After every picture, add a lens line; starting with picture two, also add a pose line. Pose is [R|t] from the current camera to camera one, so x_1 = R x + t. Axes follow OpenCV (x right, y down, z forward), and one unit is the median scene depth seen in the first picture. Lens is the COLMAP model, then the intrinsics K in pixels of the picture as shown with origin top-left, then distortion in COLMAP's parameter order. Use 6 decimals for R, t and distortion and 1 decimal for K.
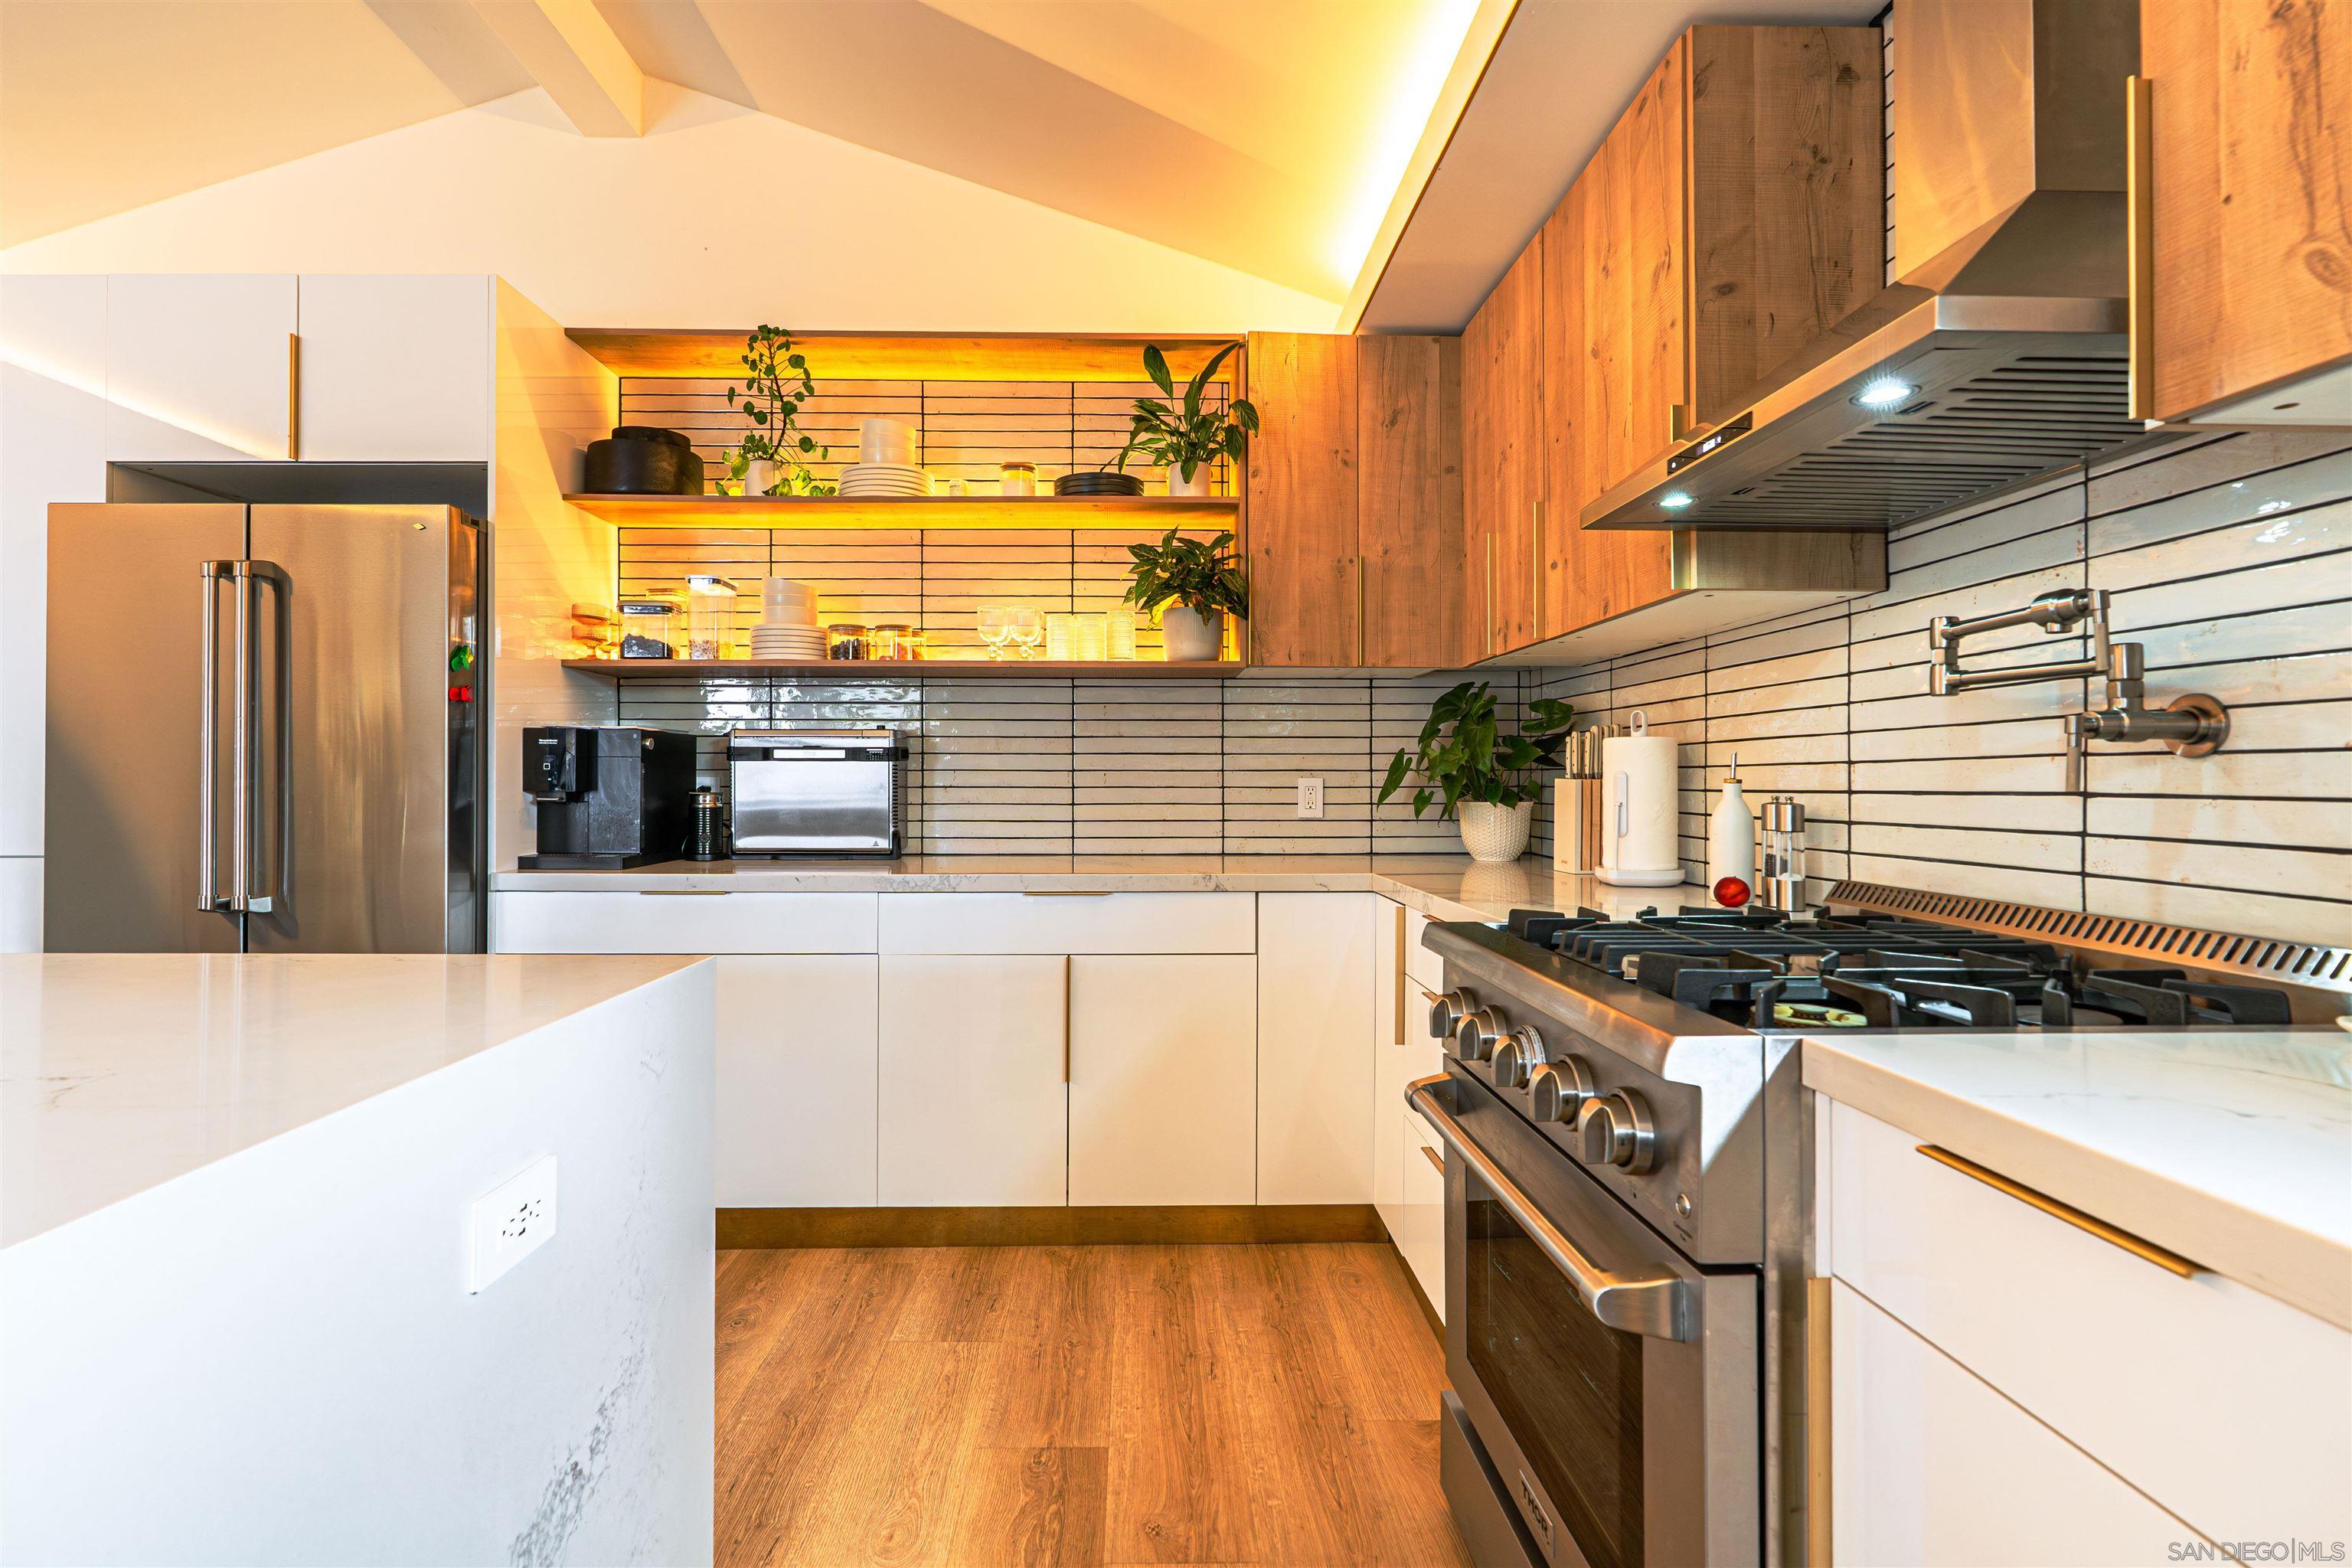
lens RADIAL K [[1071.9, 0, 1143.9], [0, 1071.9, 765.1], [0, 0, 1]] dist [-0.010499, 0.003426]
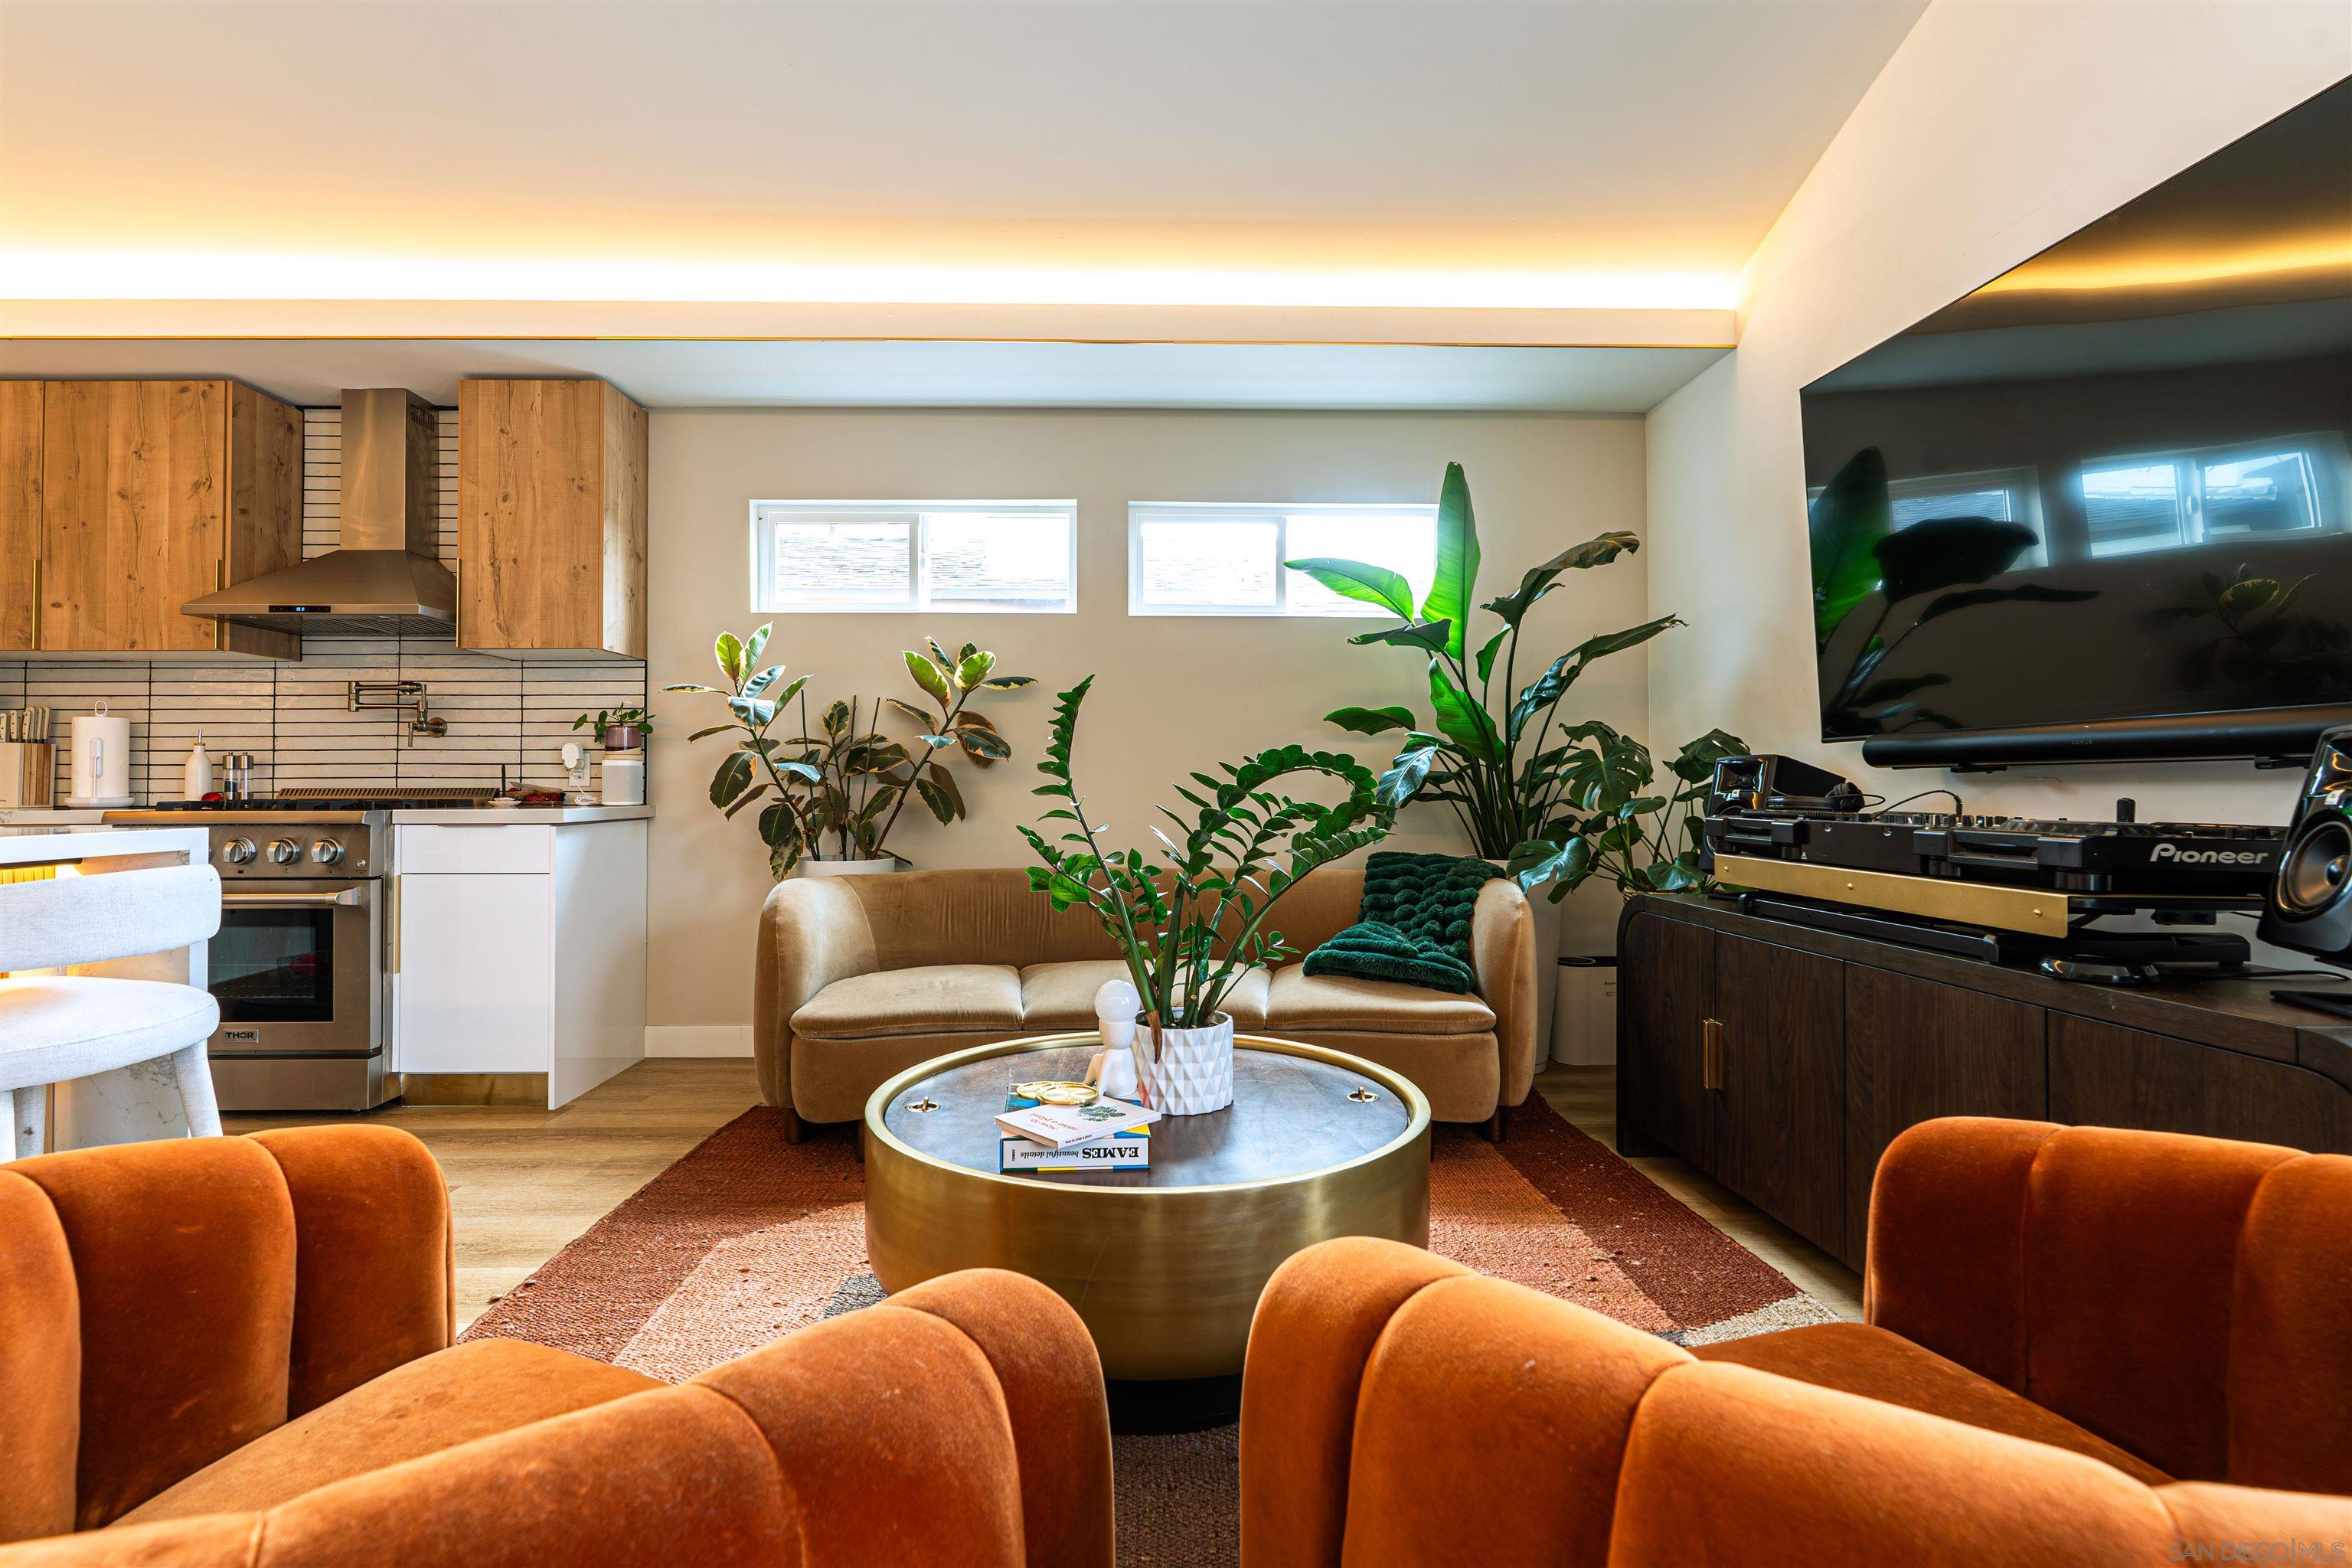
lens RADIAL K [[1071.9, 0, 1160.8], [0, 1071.9, 771.6], [0, 0, 1]] dist [-0.010499, 0.003426]
pose [[-0.006965, 0.010370, 0.999922, -0.939275], [-0.012562, 0.999866, -0.010457, 0.042417], [-0.999897, -0.012634, -0.006834, -0.486201]]
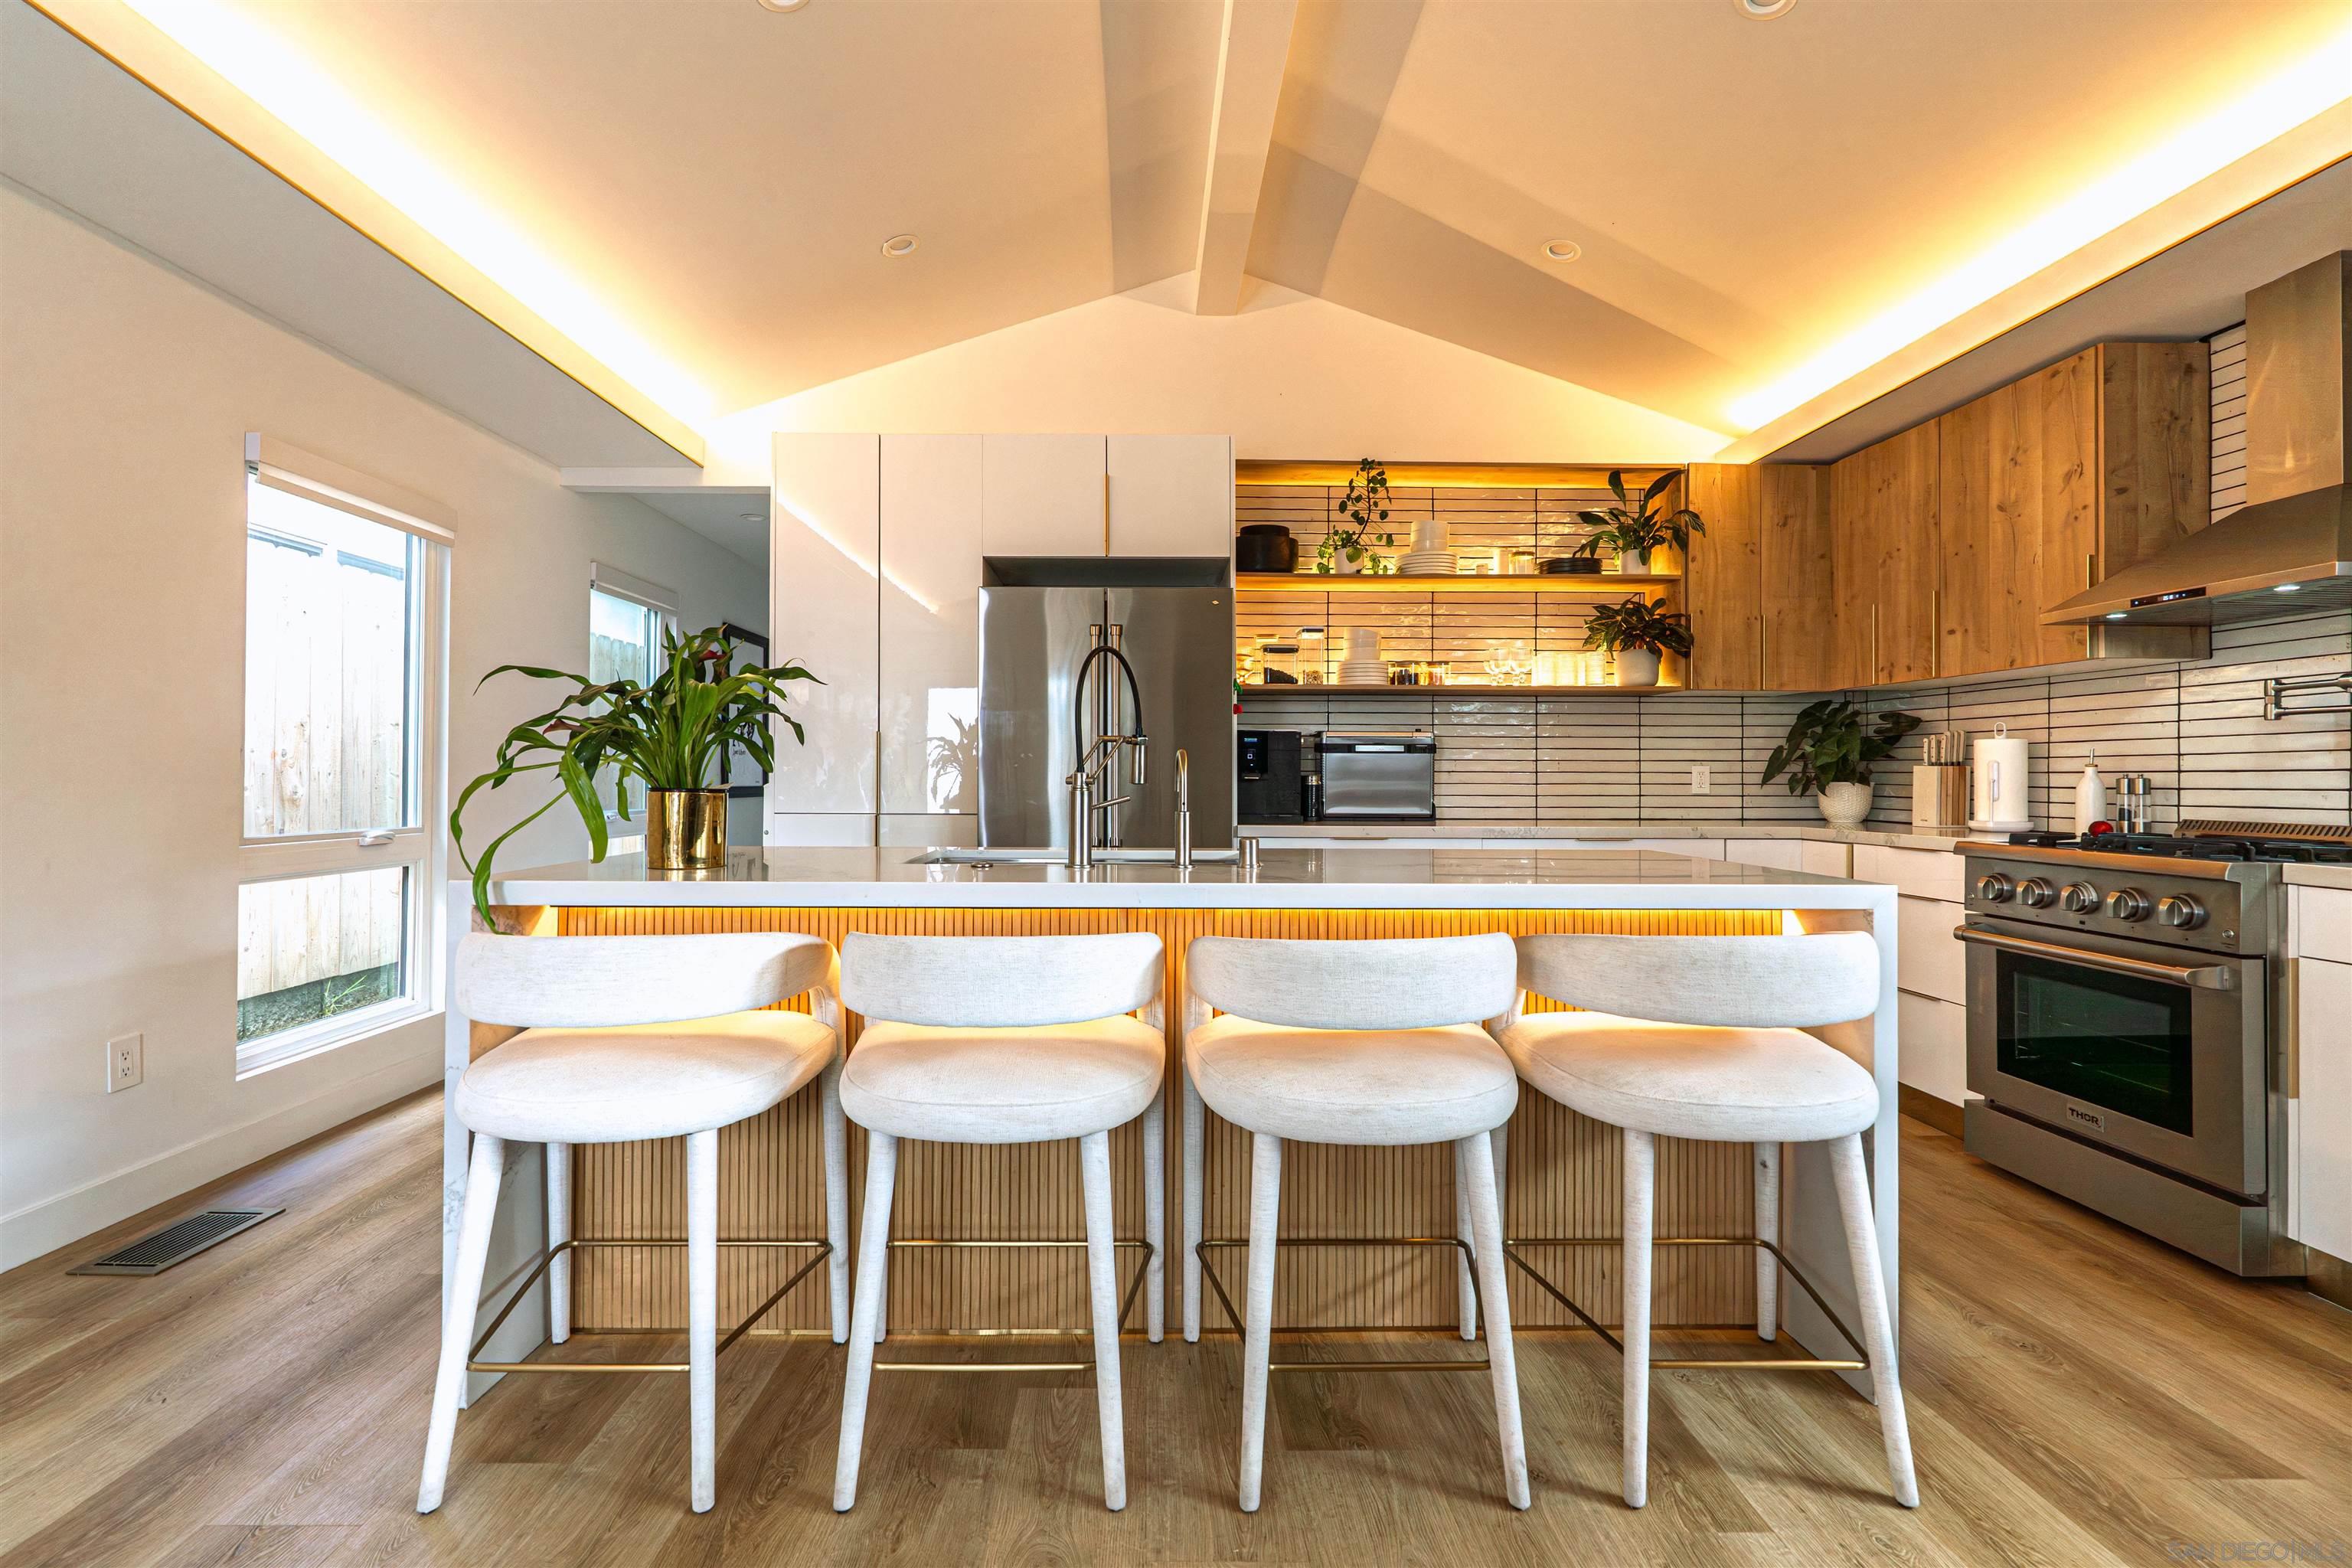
lens RADIAL K [[1071.9, 0, 1136.2], [0, 1071.9, 766.9], [0, 0, 1]] dist [-0.010499, 0.003426]
pose [[0.999969, 0.002058, -0.007540, -0.650769], [-0.002014, 0.999981, 0.005810, 0.006831], [0.007552, -0.005795, 0.999955, -0.478165]]
